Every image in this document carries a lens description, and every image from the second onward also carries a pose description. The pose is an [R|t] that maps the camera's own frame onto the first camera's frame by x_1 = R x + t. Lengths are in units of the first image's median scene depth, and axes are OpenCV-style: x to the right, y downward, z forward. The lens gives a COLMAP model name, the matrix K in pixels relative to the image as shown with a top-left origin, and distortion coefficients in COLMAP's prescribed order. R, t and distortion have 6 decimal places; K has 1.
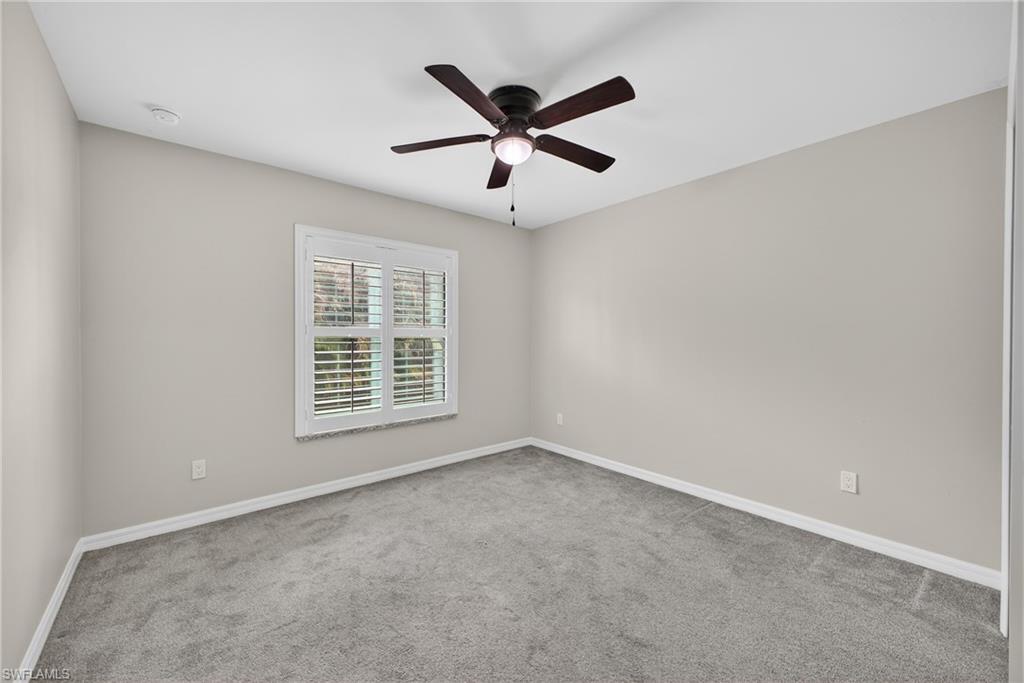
lens RADIAL K [[327.9, 0, 505.8], [0, 327.9, 343.6], [0, 0, 1]] dist [0.012533, -0.000067]
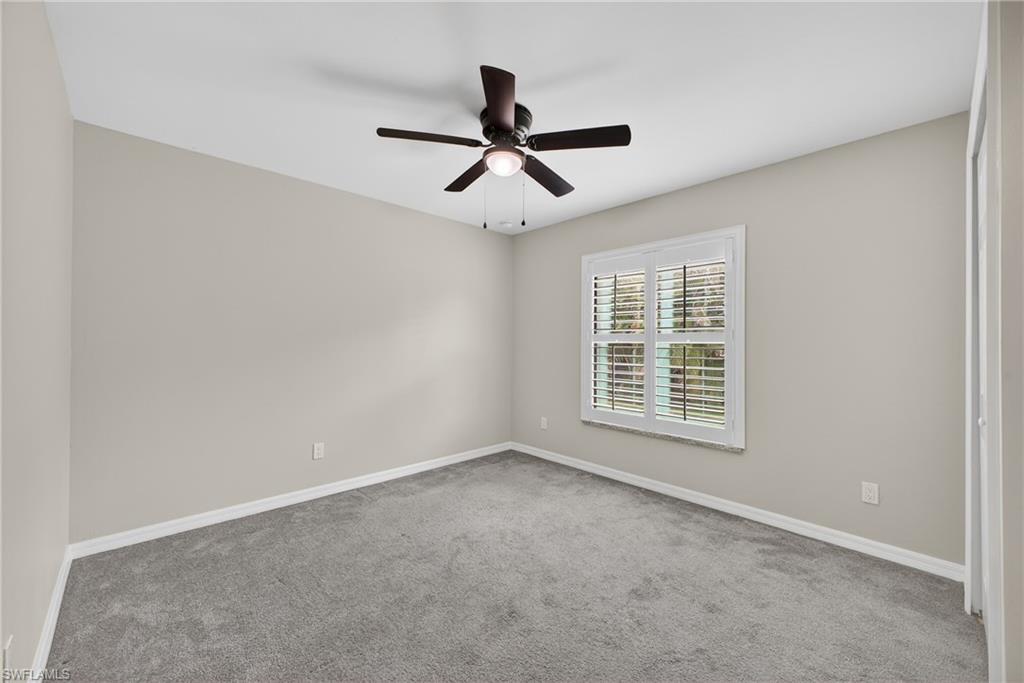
lens RADIAL K [[398.8, 0, 514.0], [0, 398.8, 337.7], [0, 0, 1]] dist [0.016342, -0.001646]
pose [[0.162061, -0.004658, -0.986770, 0.686493], [-0.023162, 0.999695, -0.008523, -0.013101], [0.986509, 0.024237, 0.161904, 0.378266]]
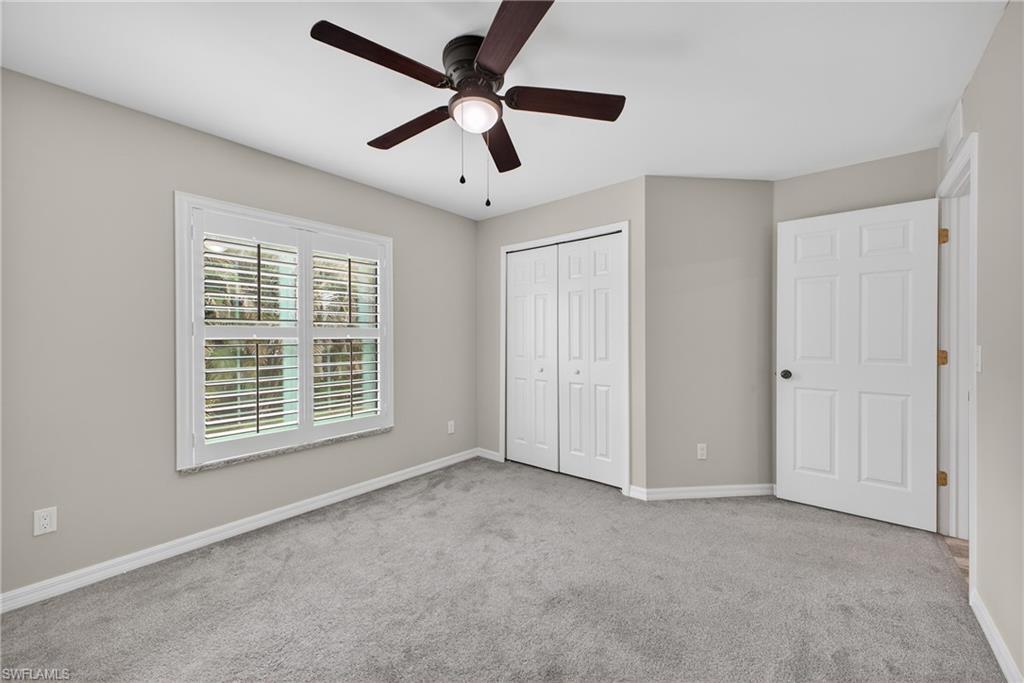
lens RADIAL K [[398.8, 0, 508.8], [0, 398.8, 338.3], [0, 0, 1]] dist [0.016342, -0.001646]
pose [[0.962202, -0.001274, 0.272335, -0.148078], [0.006434, 0.999816, -0.018055, 0.002423], [-0.272261, 0.019125, 0.962033, -0.099655]]
